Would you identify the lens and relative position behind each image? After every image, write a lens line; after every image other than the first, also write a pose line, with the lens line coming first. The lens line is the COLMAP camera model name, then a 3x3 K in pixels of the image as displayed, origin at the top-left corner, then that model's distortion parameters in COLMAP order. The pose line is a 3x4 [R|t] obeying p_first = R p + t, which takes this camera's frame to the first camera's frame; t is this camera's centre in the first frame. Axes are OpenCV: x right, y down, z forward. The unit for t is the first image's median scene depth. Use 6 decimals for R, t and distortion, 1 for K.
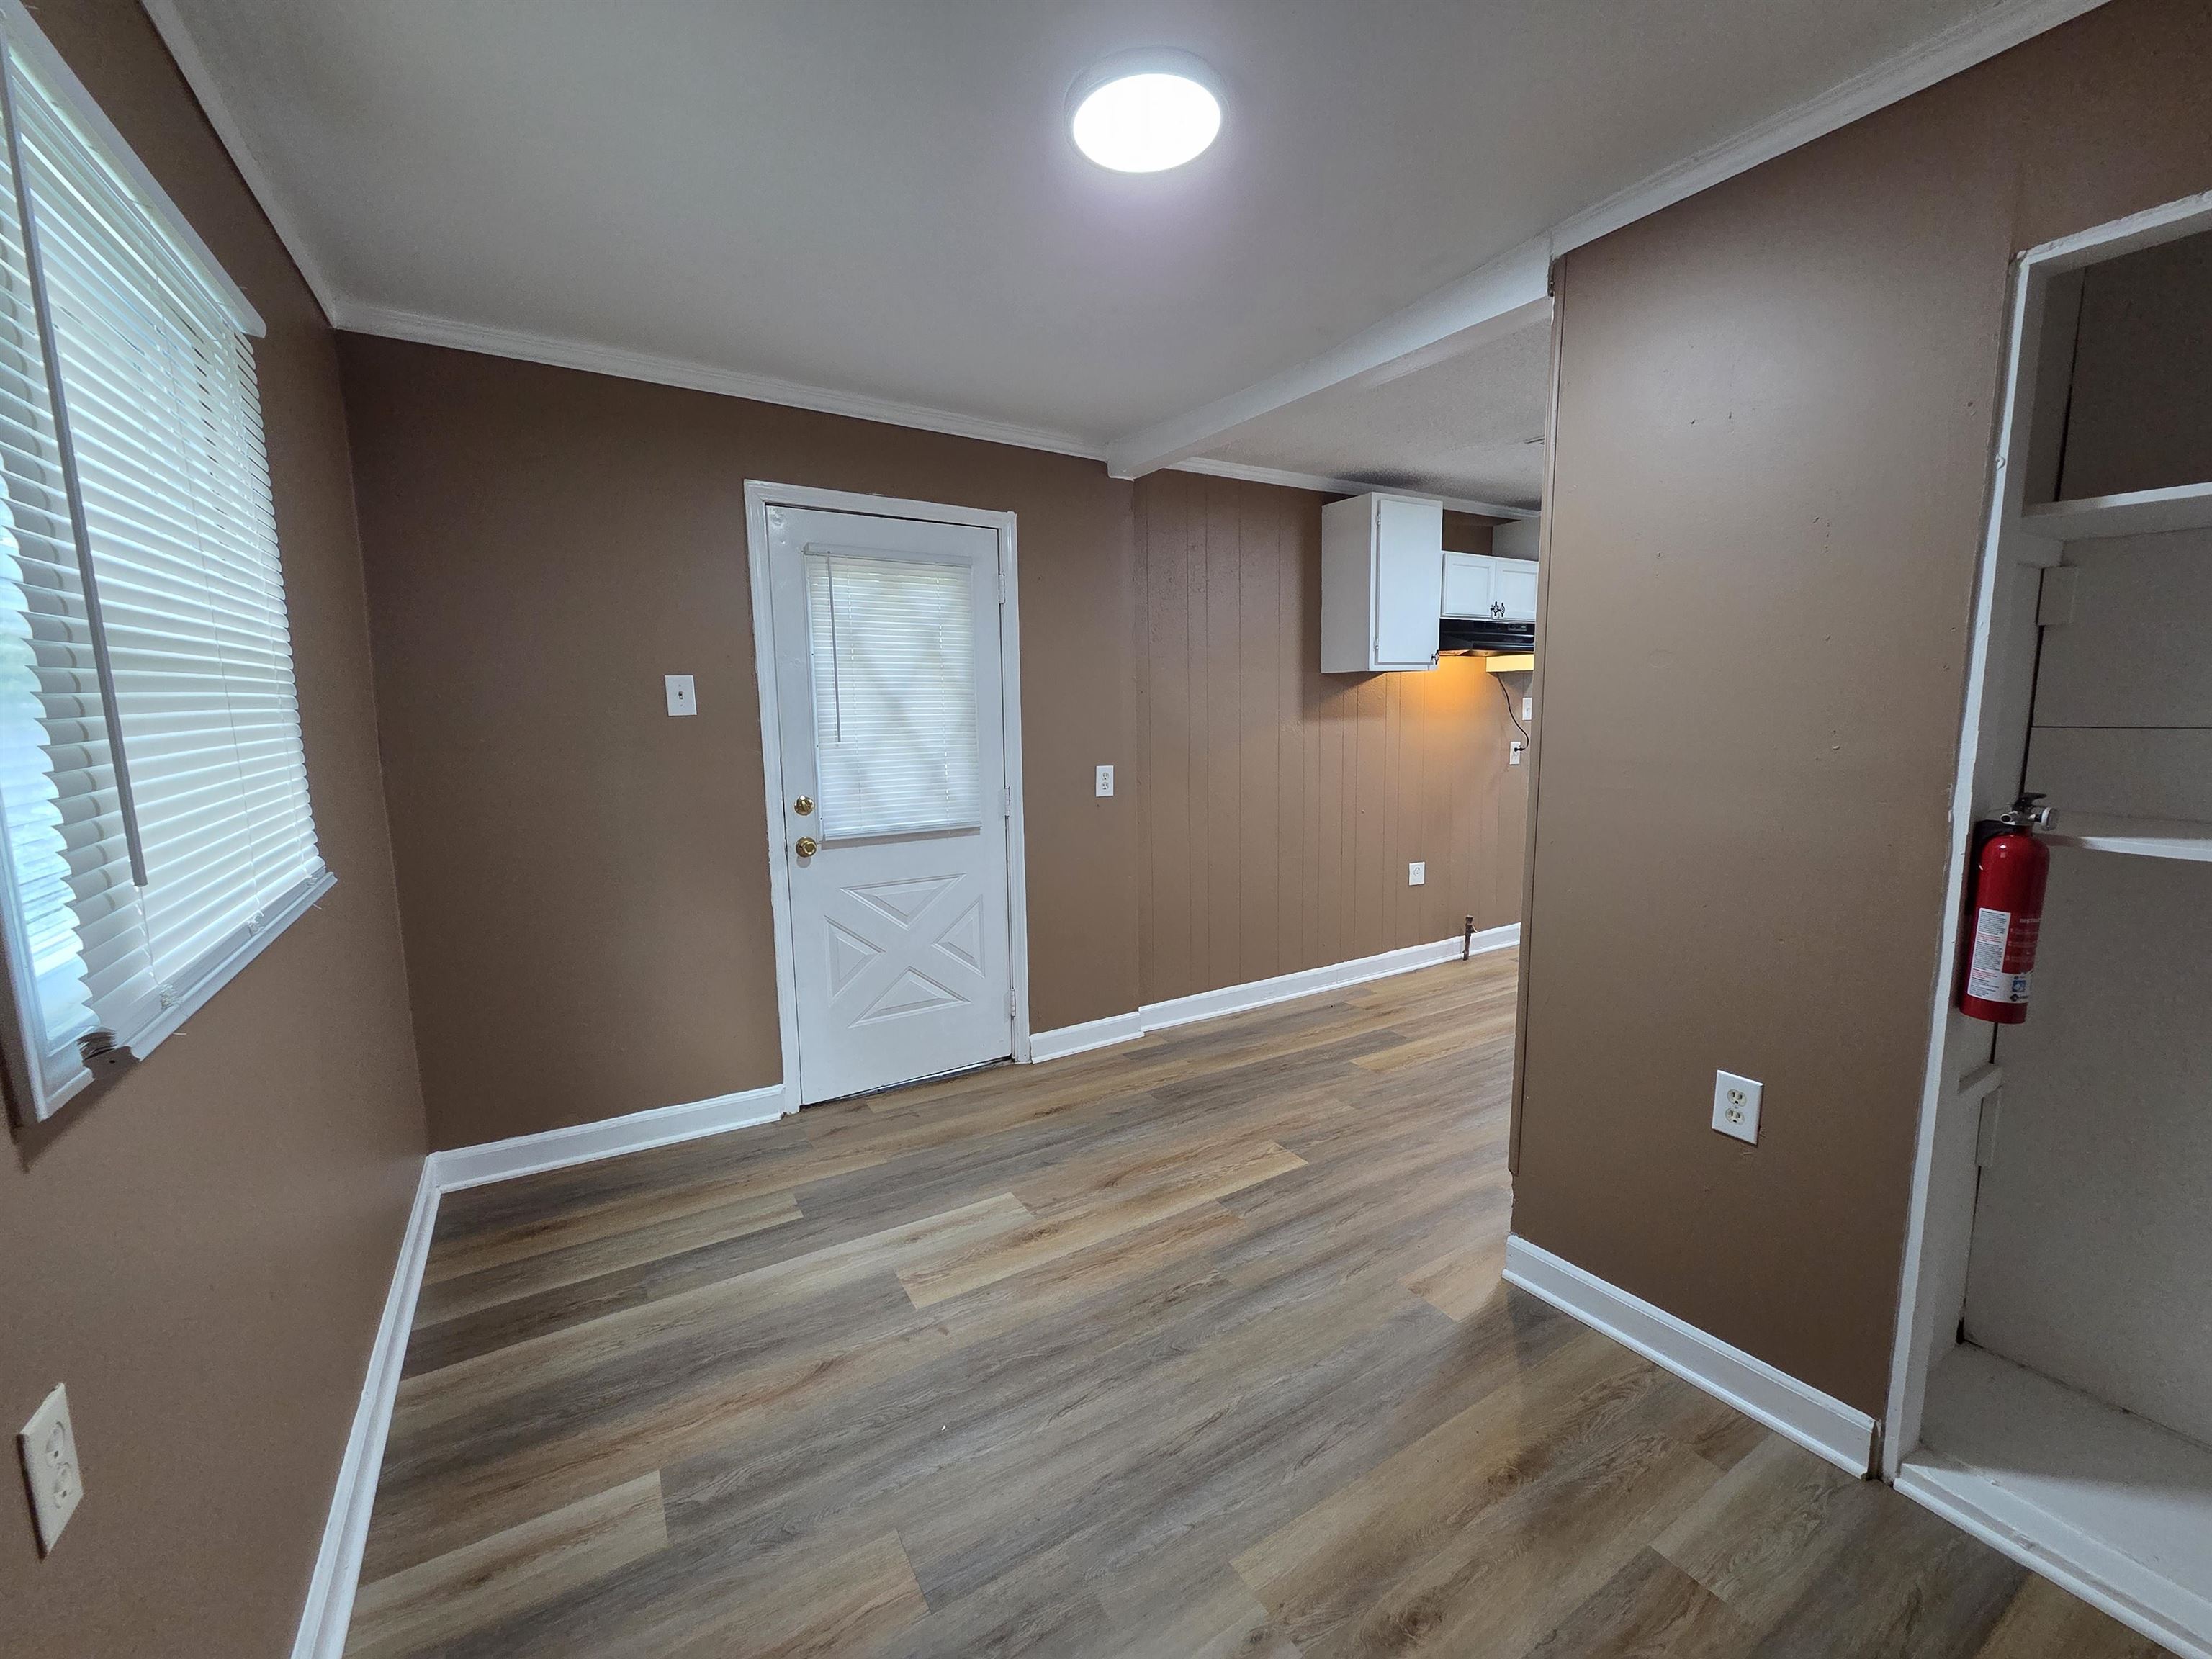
lens RADIAL K [[906.9, 0, 1116.9], [0, 906.9, 826.0], [0, 0, 1]] dist [-0.000189, -0.000703]
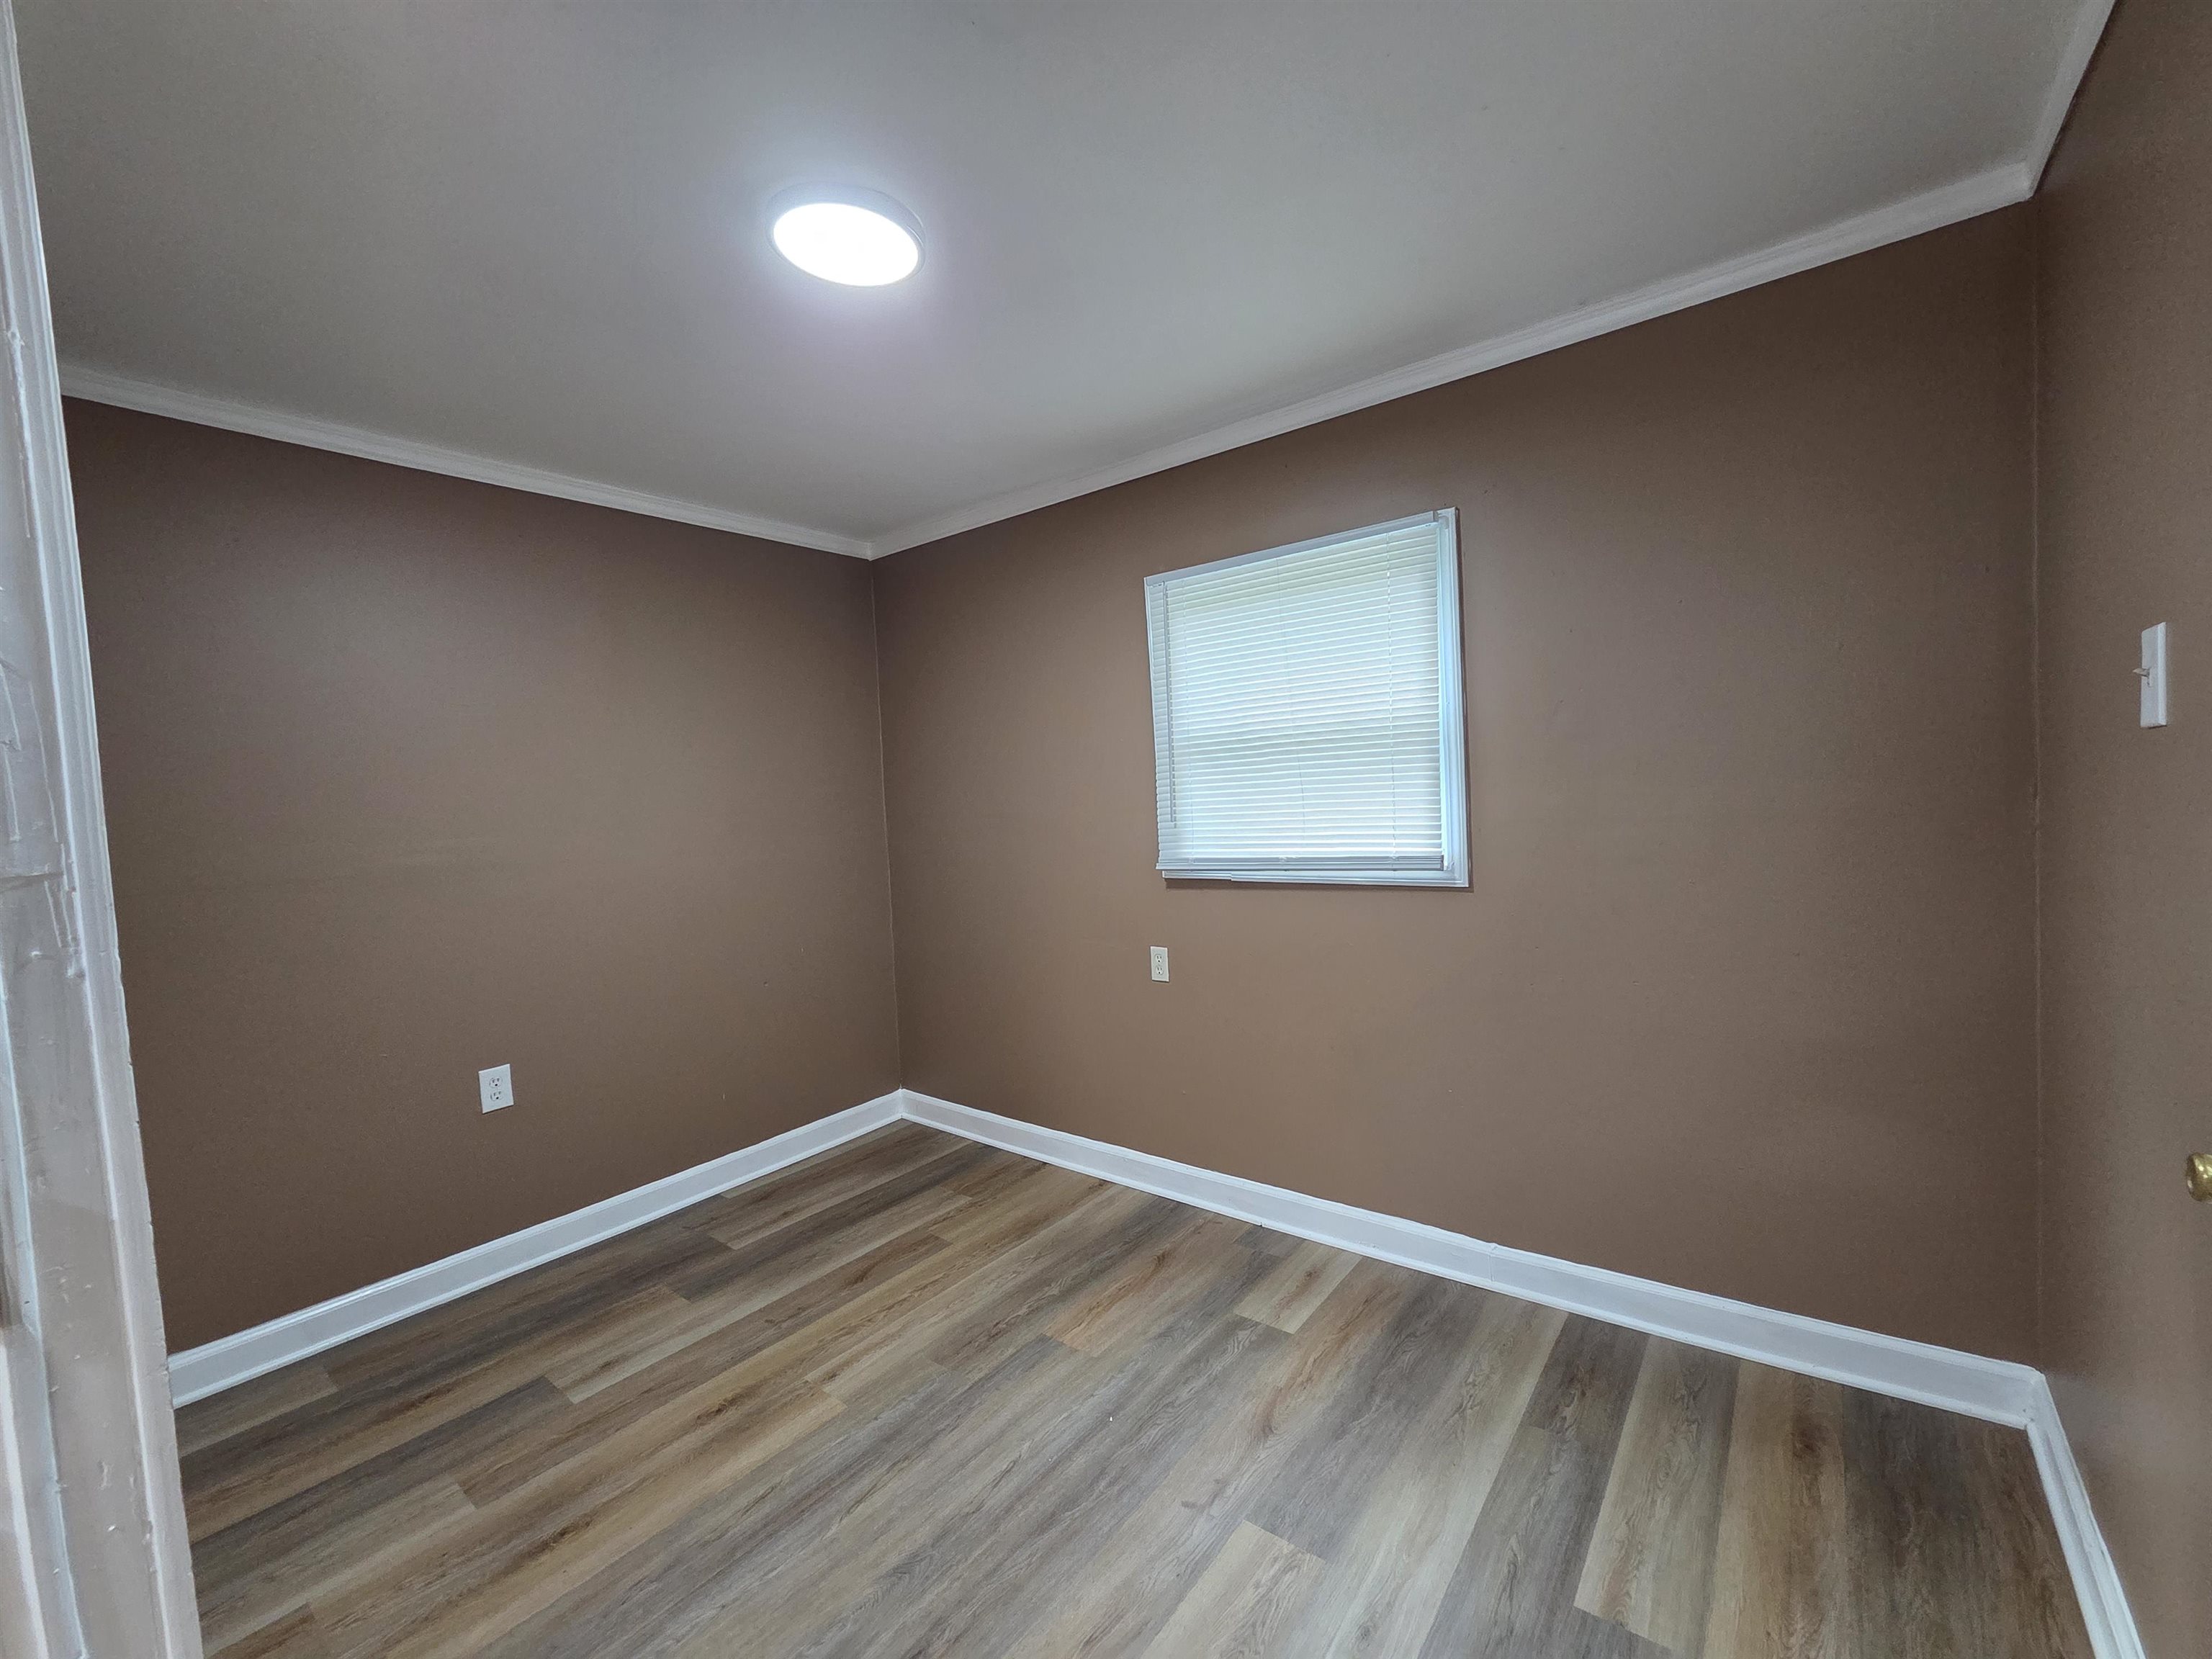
lens RADIAL K [[906.9, 0, 1099.7], [0, 906.9, 830.5], [0, 0, 1]] dist [-0.000189, -0.000703]
pose [[-0.938540, 0.070521, -0.337889, 0.141346], [0.007678, 0.982930, 0.183820, -0.235706], [0.345084, 0.169928, -0.923061, 1.880427]]
